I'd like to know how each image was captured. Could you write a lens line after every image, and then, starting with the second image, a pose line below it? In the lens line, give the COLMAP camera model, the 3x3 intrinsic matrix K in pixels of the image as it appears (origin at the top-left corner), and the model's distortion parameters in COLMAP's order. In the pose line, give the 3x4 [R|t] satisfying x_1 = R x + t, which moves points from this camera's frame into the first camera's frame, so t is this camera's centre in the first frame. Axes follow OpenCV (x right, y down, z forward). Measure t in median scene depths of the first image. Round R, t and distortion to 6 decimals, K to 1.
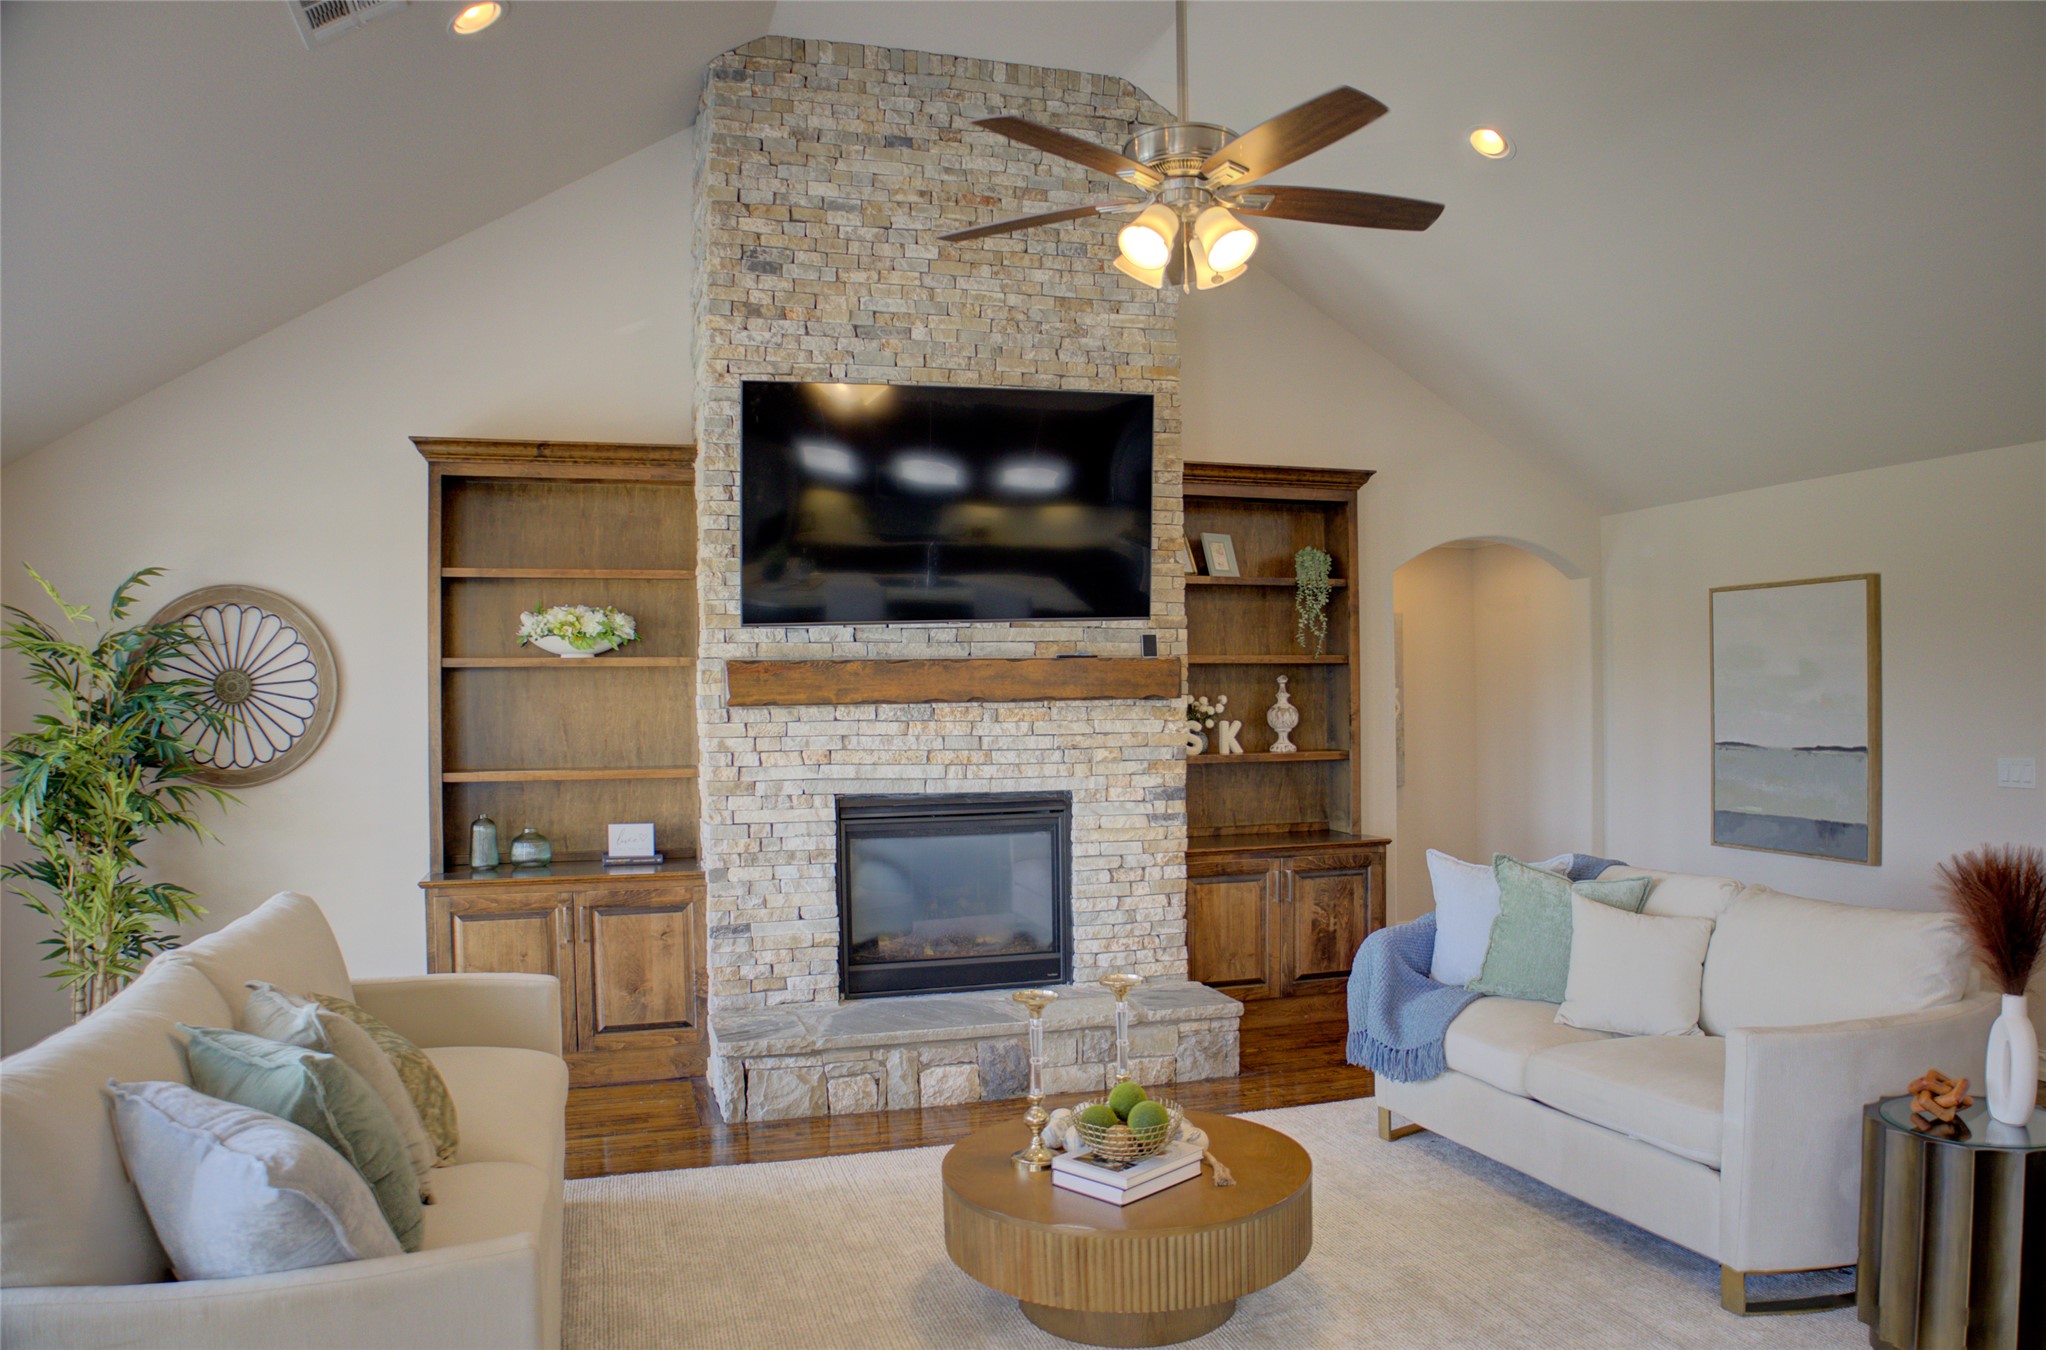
lens RADIAL K [[1458.1, 0, 1031.4], [0, 1458.1, 682.1], [0, 0, 1]] dist [-0.229617, 0.357799]
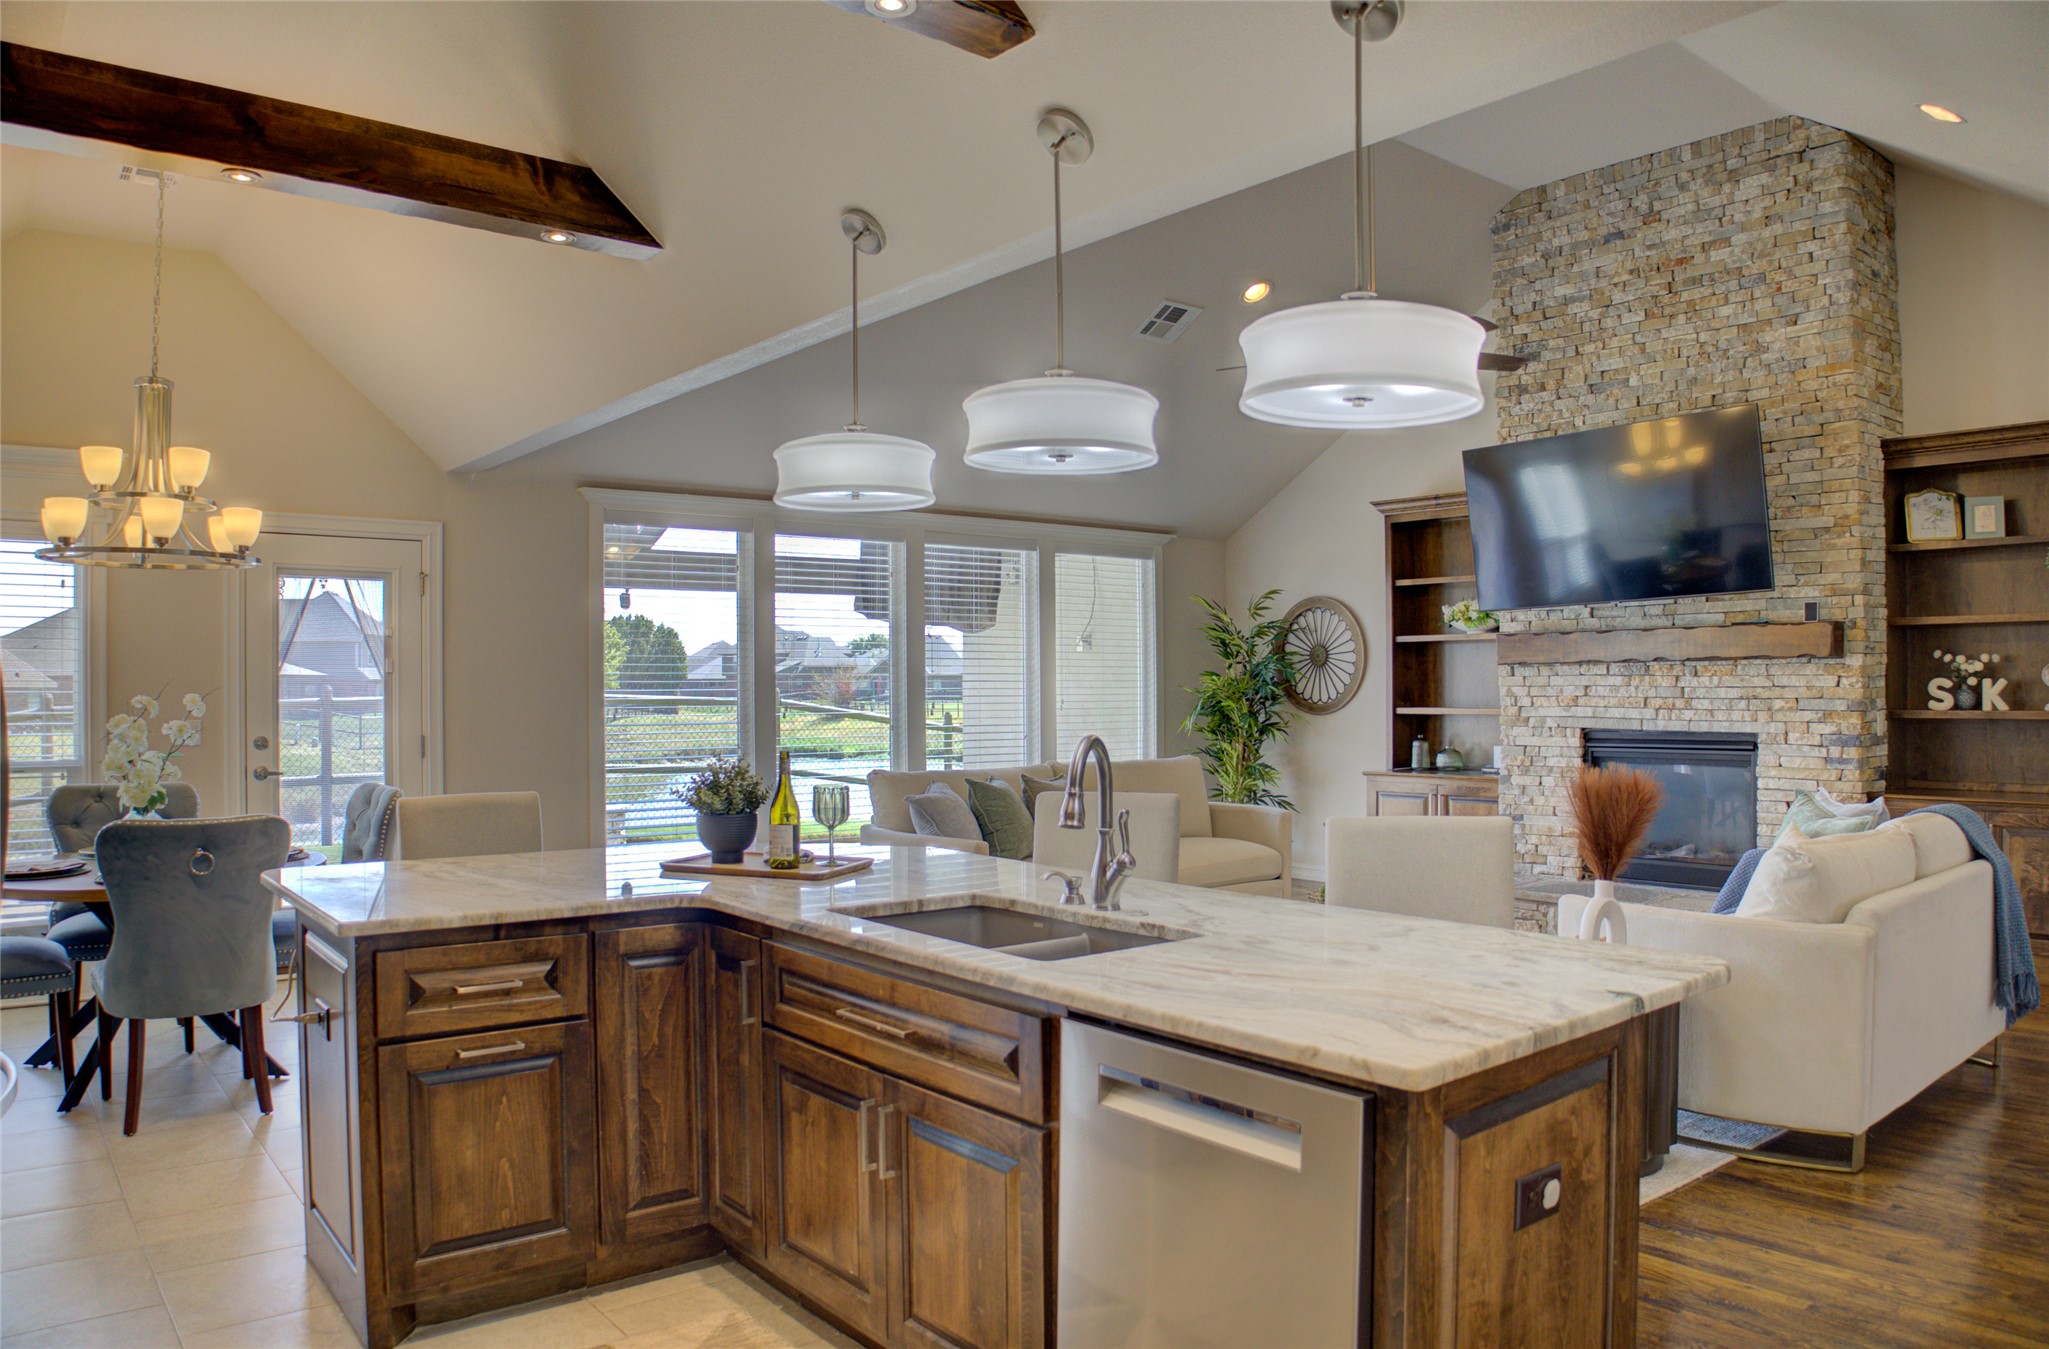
lens RADIAL K [[1415.2, 0, 1007.3], [0, 1415.2, 694.3], [0, 0, 1]] dist [-0.109555, 0.031782]
pose [[0.359687, 0.012482, -0.932989, 0.897909], [0.011973, 0.999766, 0.017991, 0.014331], [0.932996, -0.017641, 0.359454, 0.009142]]
